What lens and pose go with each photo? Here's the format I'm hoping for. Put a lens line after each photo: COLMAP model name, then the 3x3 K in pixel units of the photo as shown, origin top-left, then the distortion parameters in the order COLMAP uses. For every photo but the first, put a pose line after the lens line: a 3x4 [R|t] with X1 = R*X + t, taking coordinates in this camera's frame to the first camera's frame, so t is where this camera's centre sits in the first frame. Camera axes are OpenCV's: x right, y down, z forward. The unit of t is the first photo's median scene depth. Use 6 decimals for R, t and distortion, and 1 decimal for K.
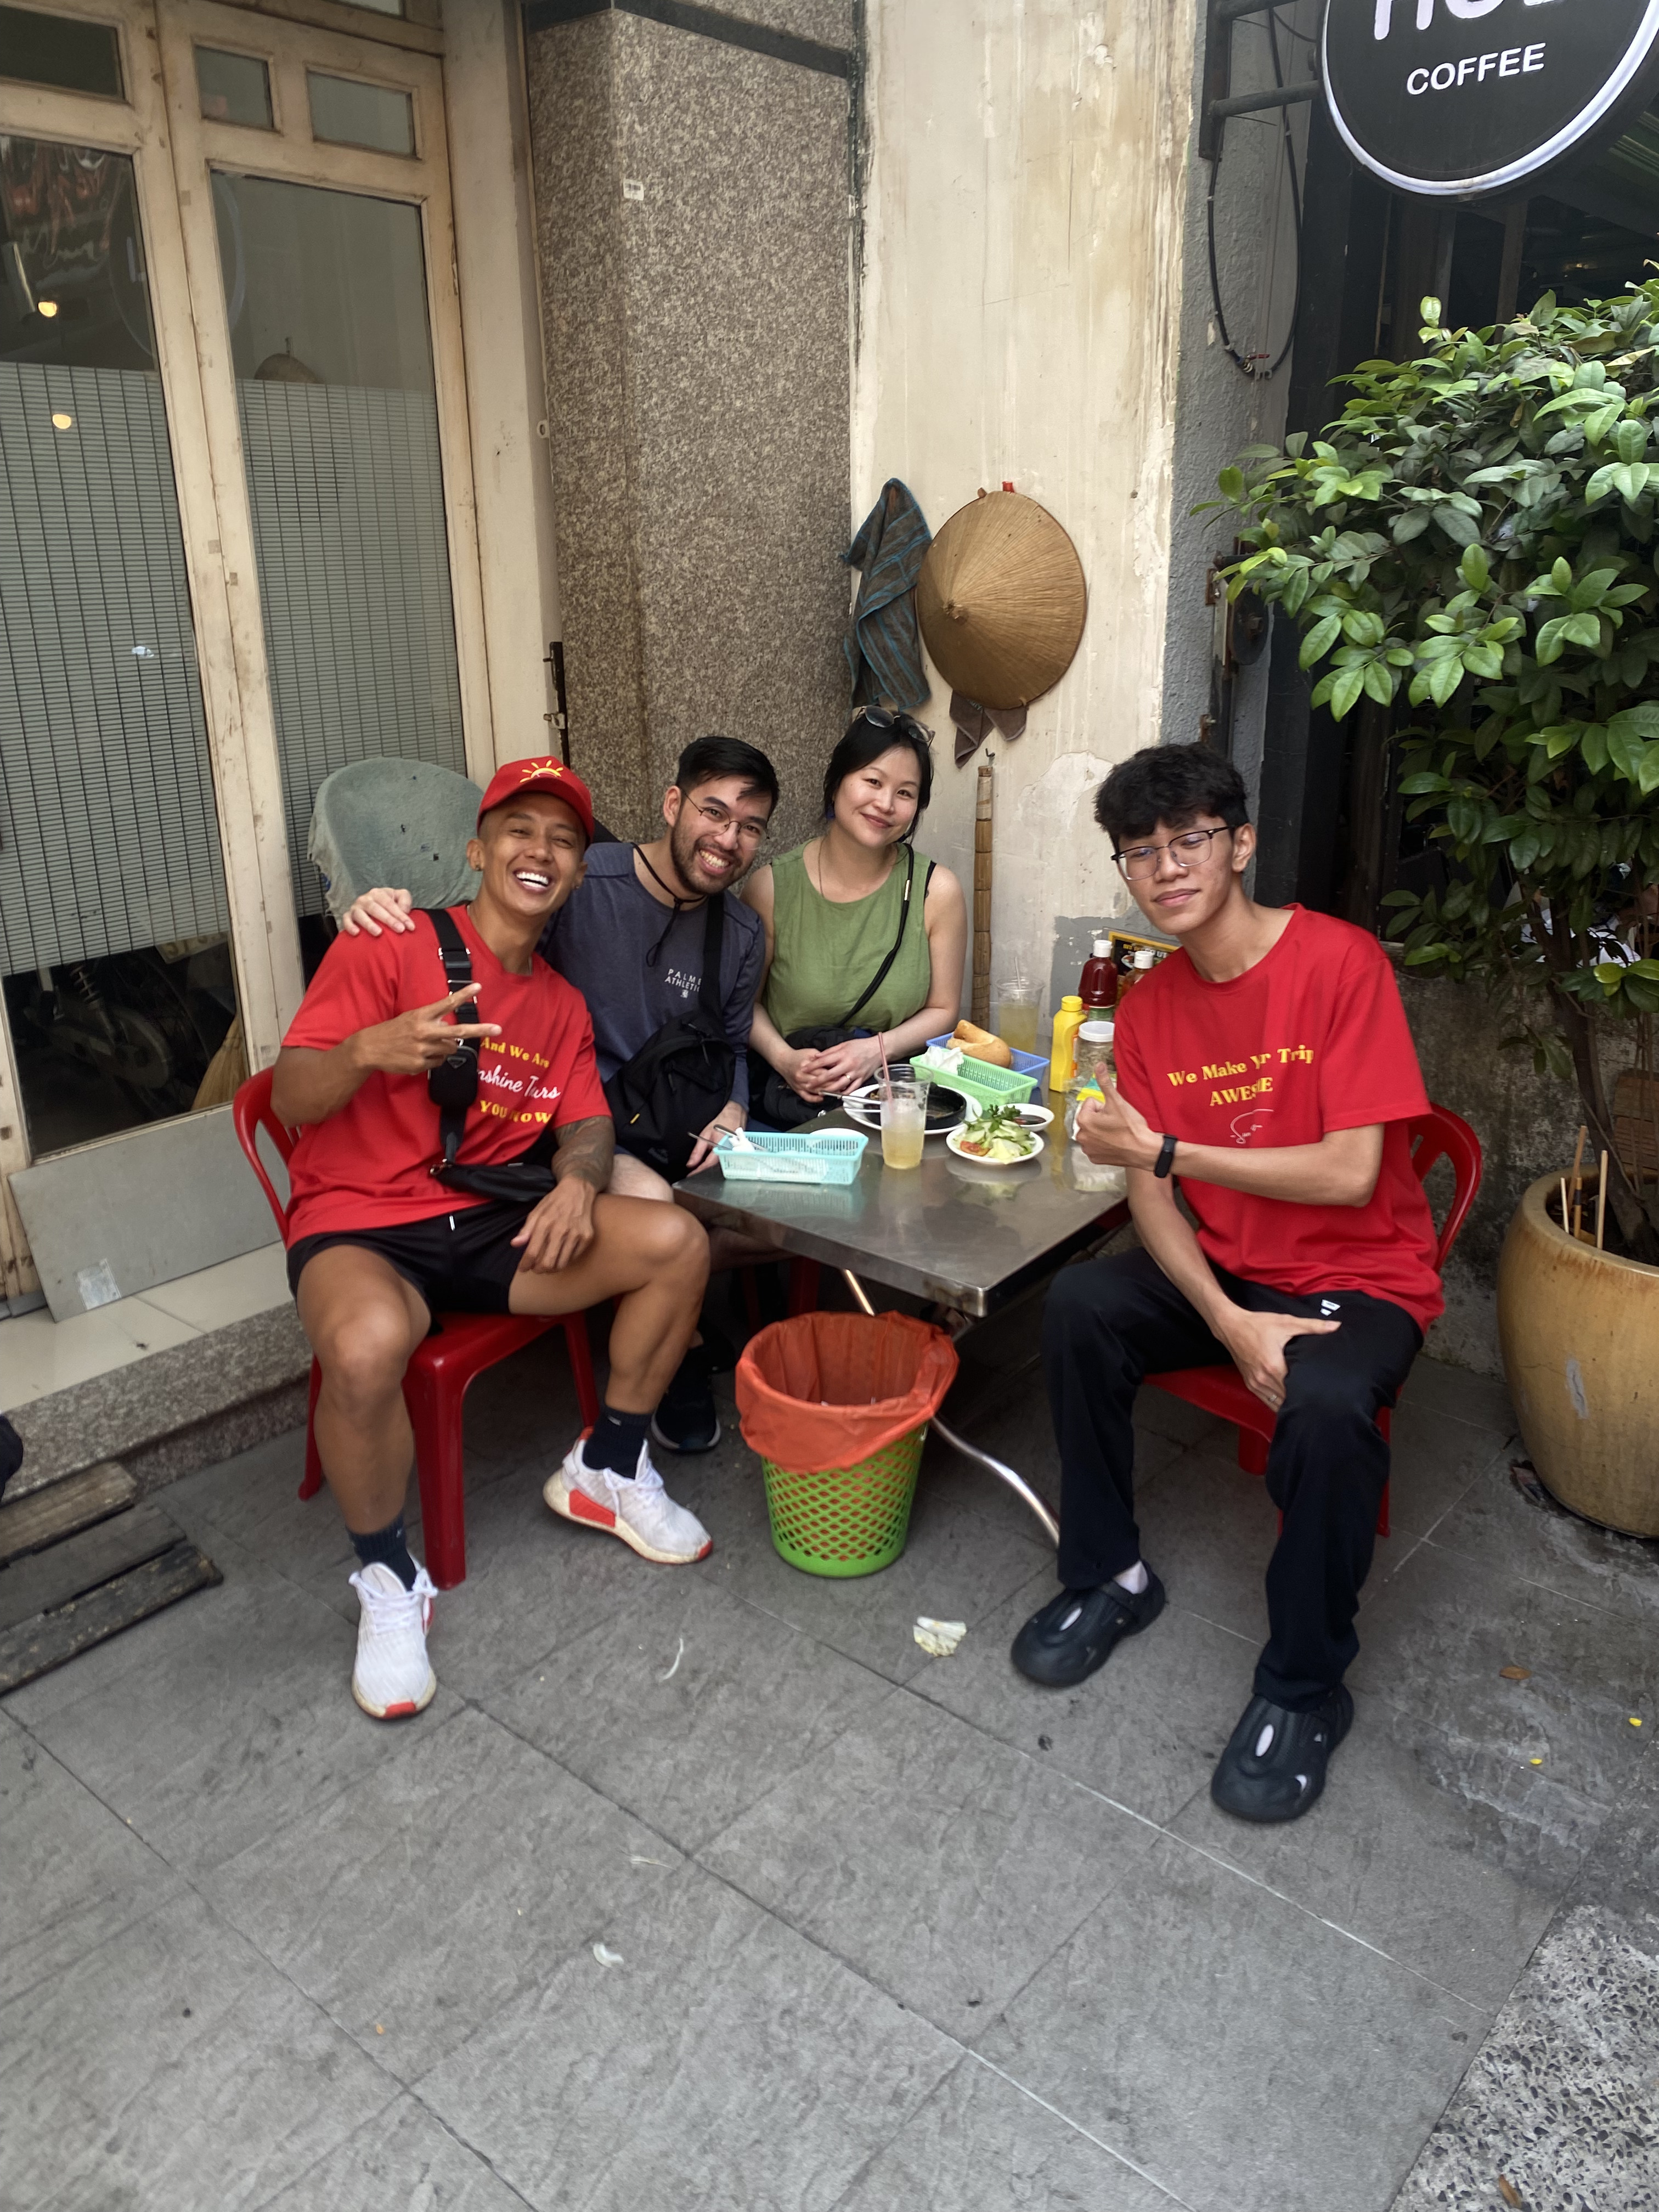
lens RADIAL K [[1677.8, 0, 826.3], [0, 1677.8, 1162.6], [0, 0, 1]] dist [-0.001926, 0.002439]
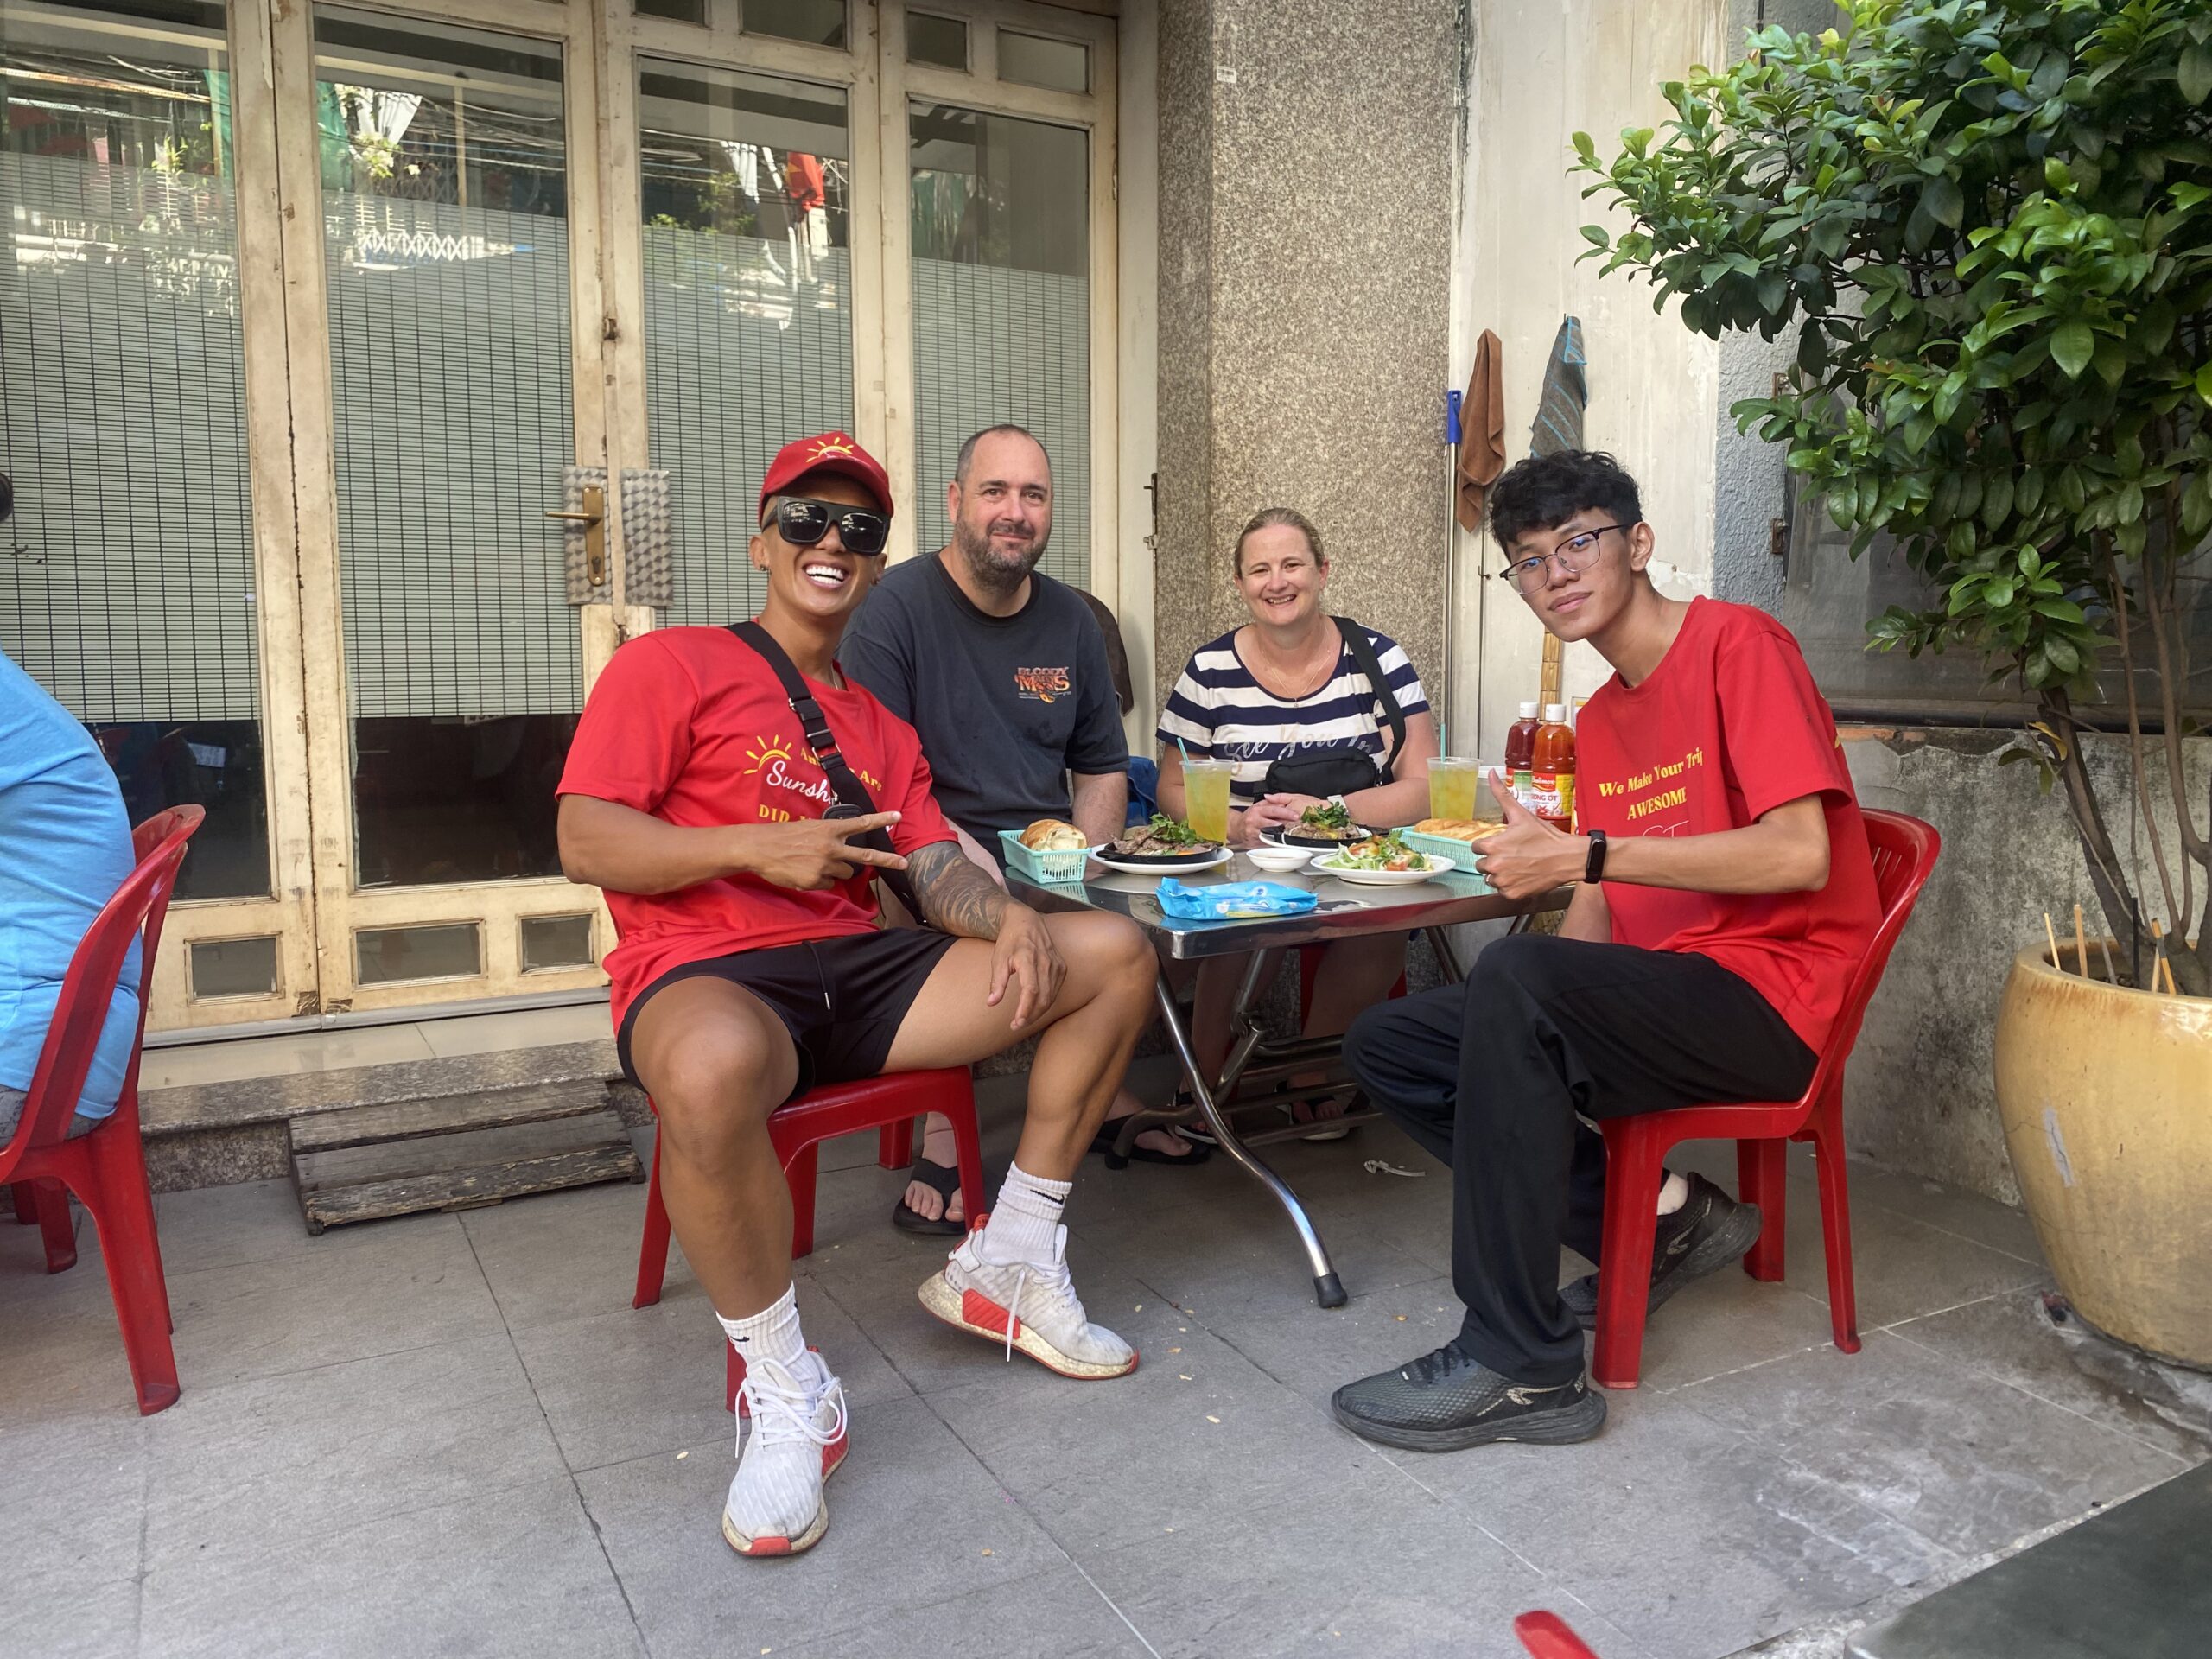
lens RADIAL K [[1710.9, 0, 1106.0], [0, 1710.9, 829.5], [0, 0, 1]] dist [0.063219, -0.153438]
pose [[0.936500, 0.049128, -0.347209, 0.227856], [-0.131329, 0.967214, -0.217371, 0.181143], [0.325146, 0.249167, 0.912248, 0.013504]]
